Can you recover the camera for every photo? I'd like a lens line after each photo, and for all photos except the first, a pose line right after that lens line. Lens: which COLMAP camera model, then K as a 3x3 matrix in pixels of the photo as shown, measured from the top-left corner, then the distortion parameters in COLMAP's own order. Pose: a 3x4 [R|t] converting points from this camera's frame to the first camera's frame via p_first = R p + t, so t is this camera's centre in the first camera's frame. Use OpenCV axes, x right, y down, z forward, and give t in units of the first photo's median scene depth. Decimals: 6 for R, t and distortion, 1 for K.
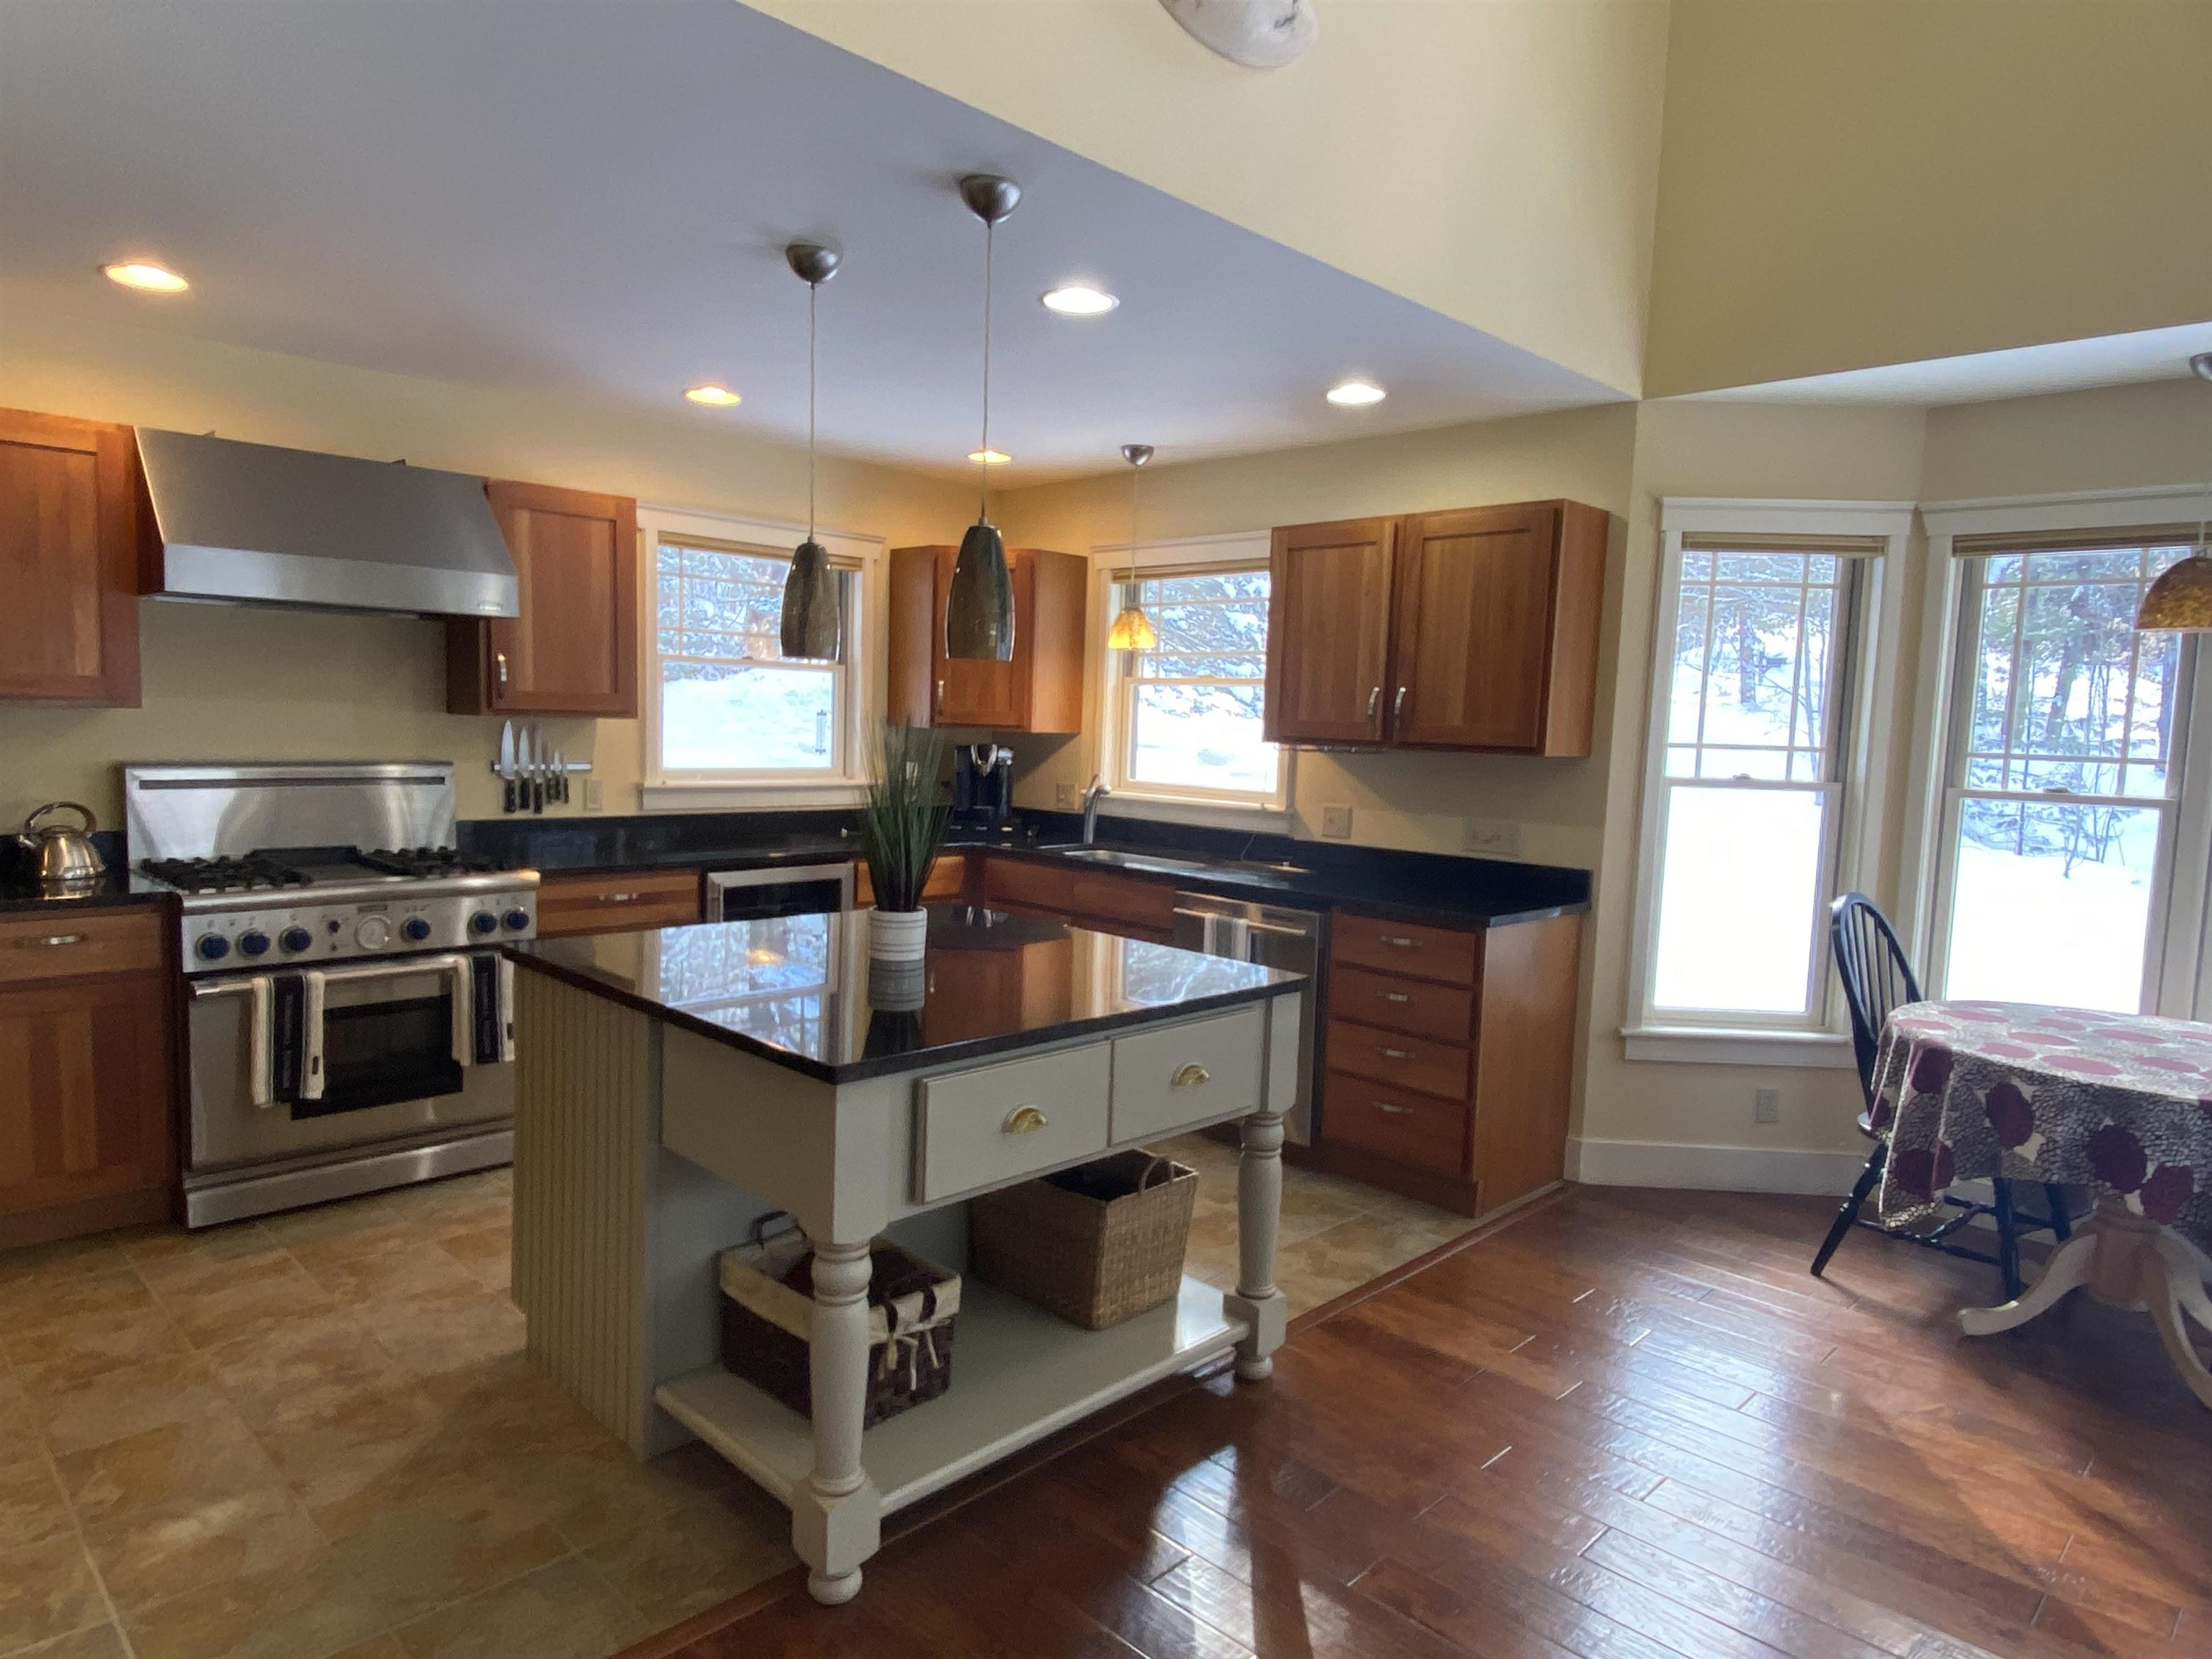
lens RADIAL K [[1346.8, 0, 1071.4], [0, 1346.8, 839.2], [0, 0, 1]] dist [0.058915, -0.060889]
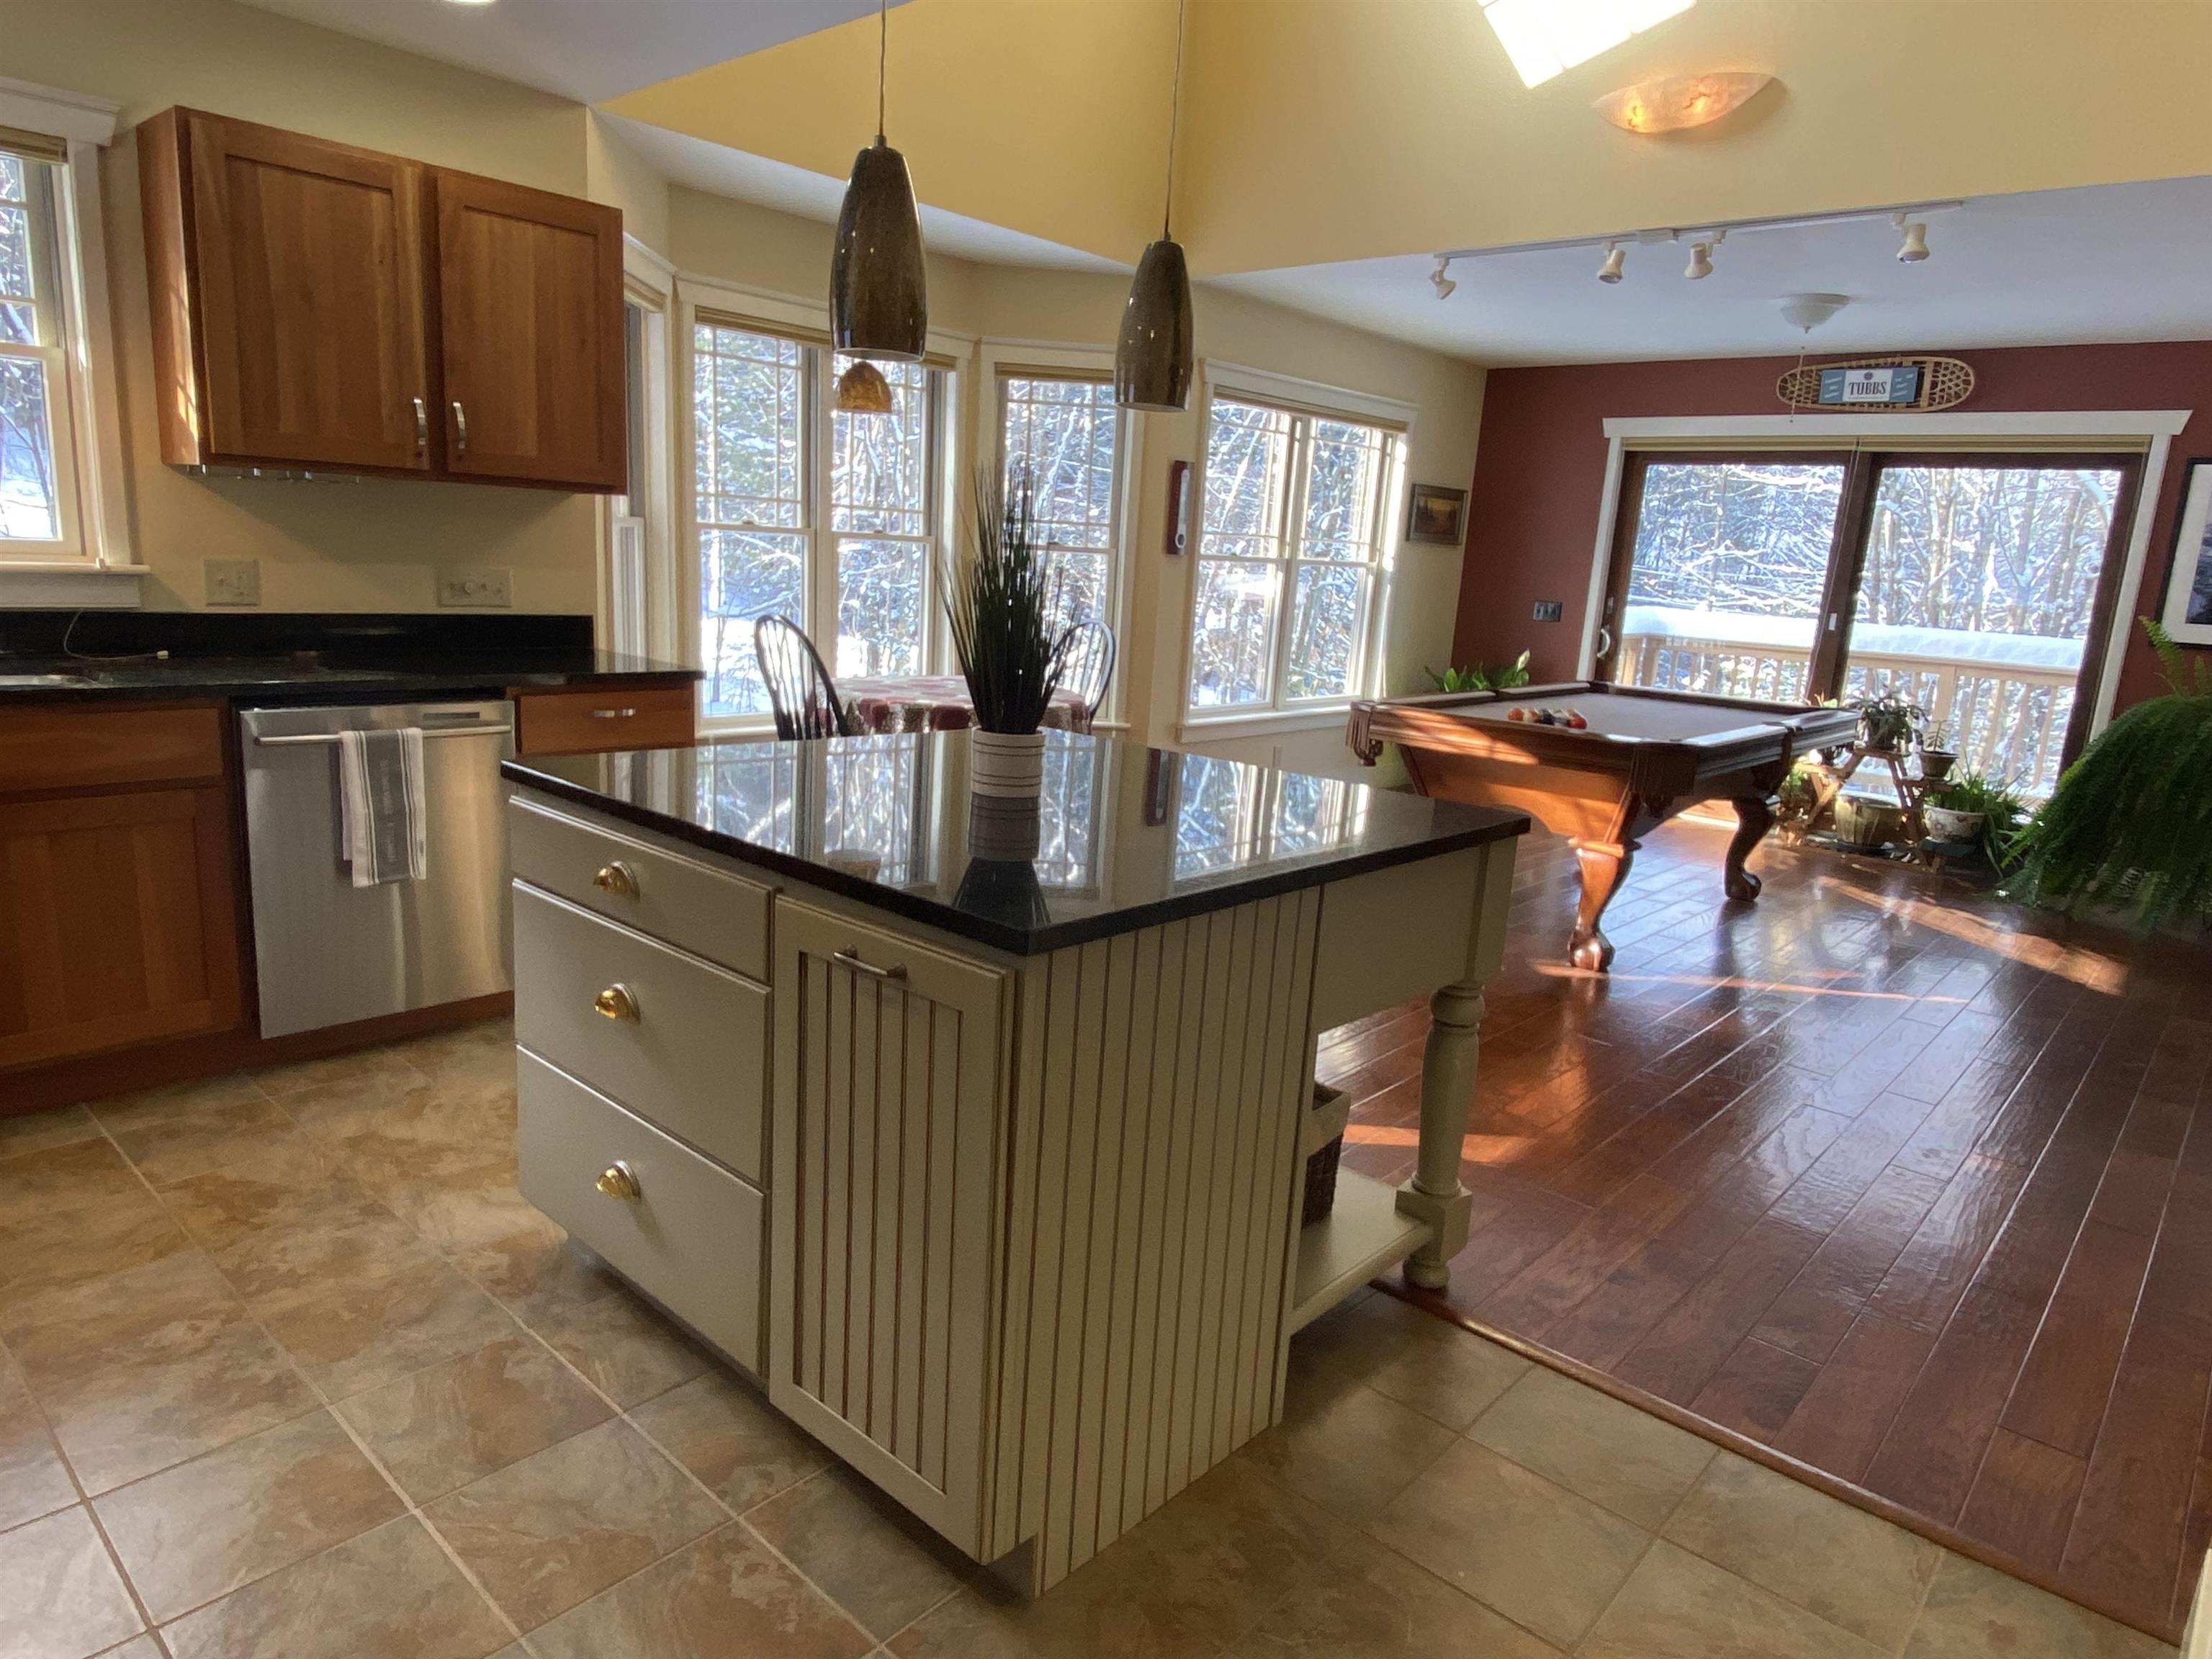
lens RADIAL K [[1346.8, 0, 1071.4], [0, 1346.8, 839.2], [0, 0, 1]] dist [0.058915, -0.060889]
pose [[-0.044600, -0.250866, 0.966994, -0.621397], [0.031202, 0.967135, 0.252342, -0.056553], [-0.998518, 0.041426, -0.035307, 0.703107]]
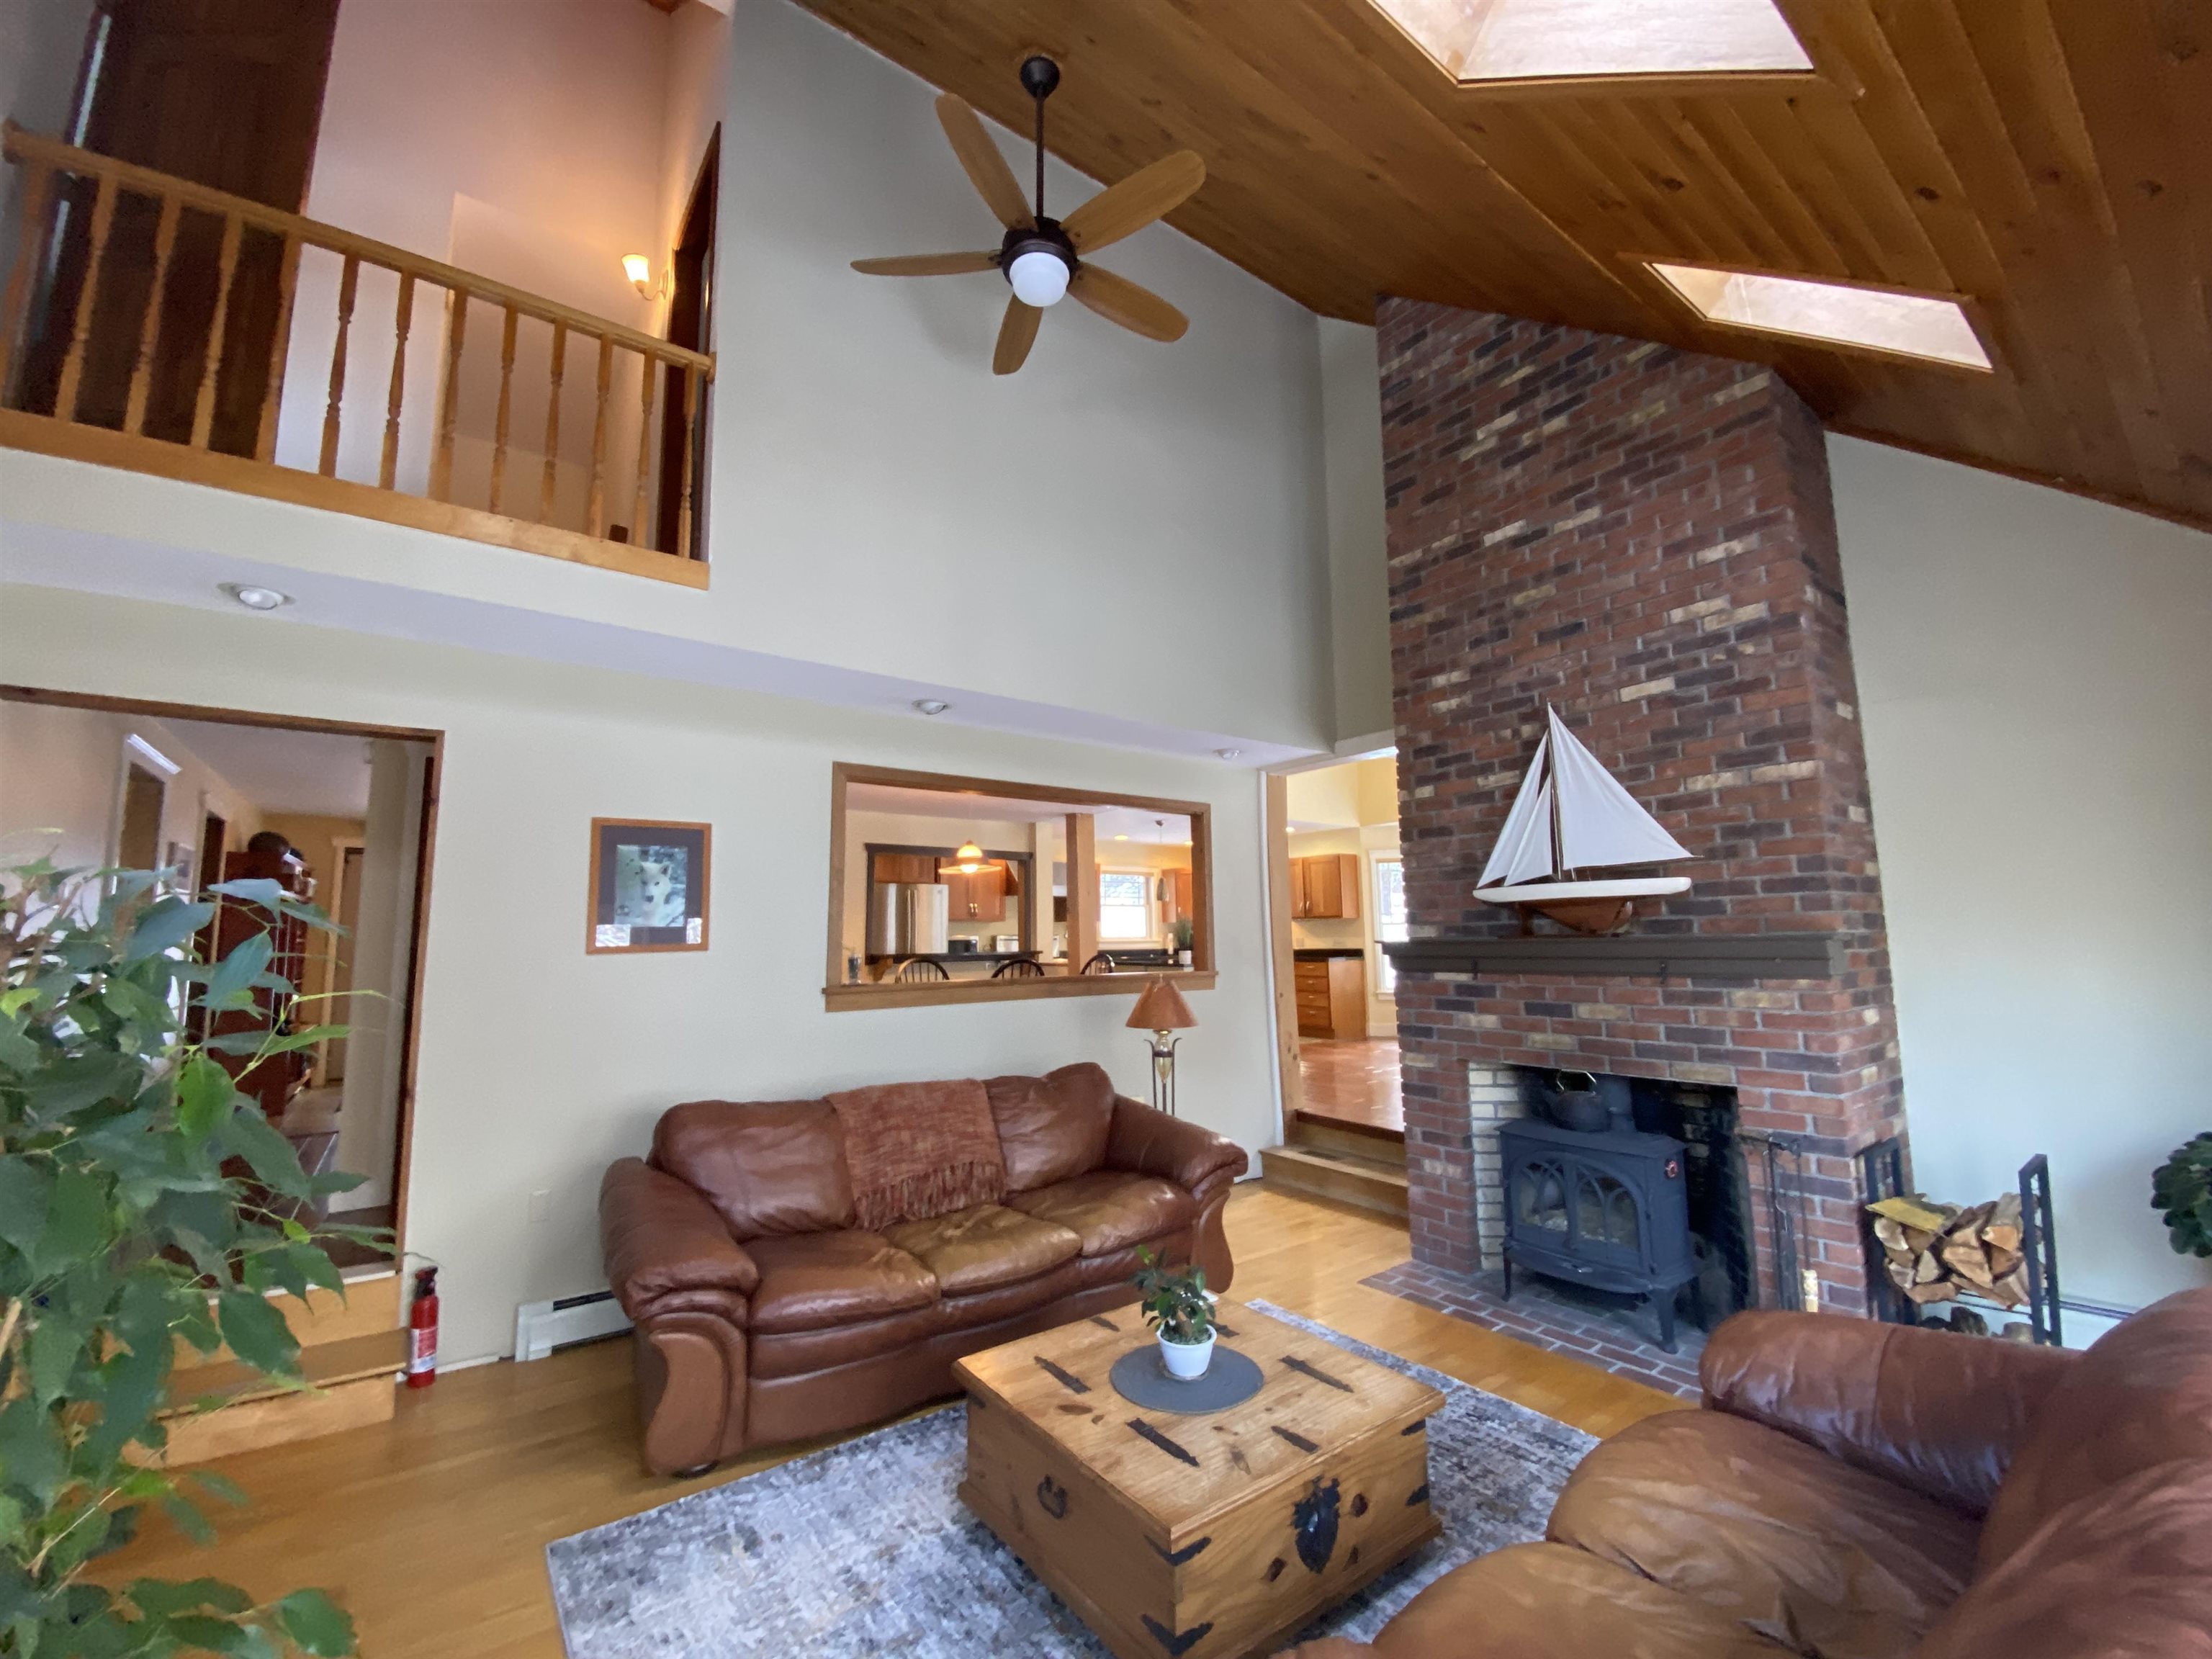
lens RADIAL K [[885.1, 0, 1103.6], [0, 885.1, 827.2], [0, 0, 1]] dist [-0.015442, -0.000542]
pose [[0.987278, -0.063650, -0.145708, 0.055471], [0.029826, 0.974249, -0.223493, 0.222855], [0.156181, 0.216304, 0.963753, -1.554389]]
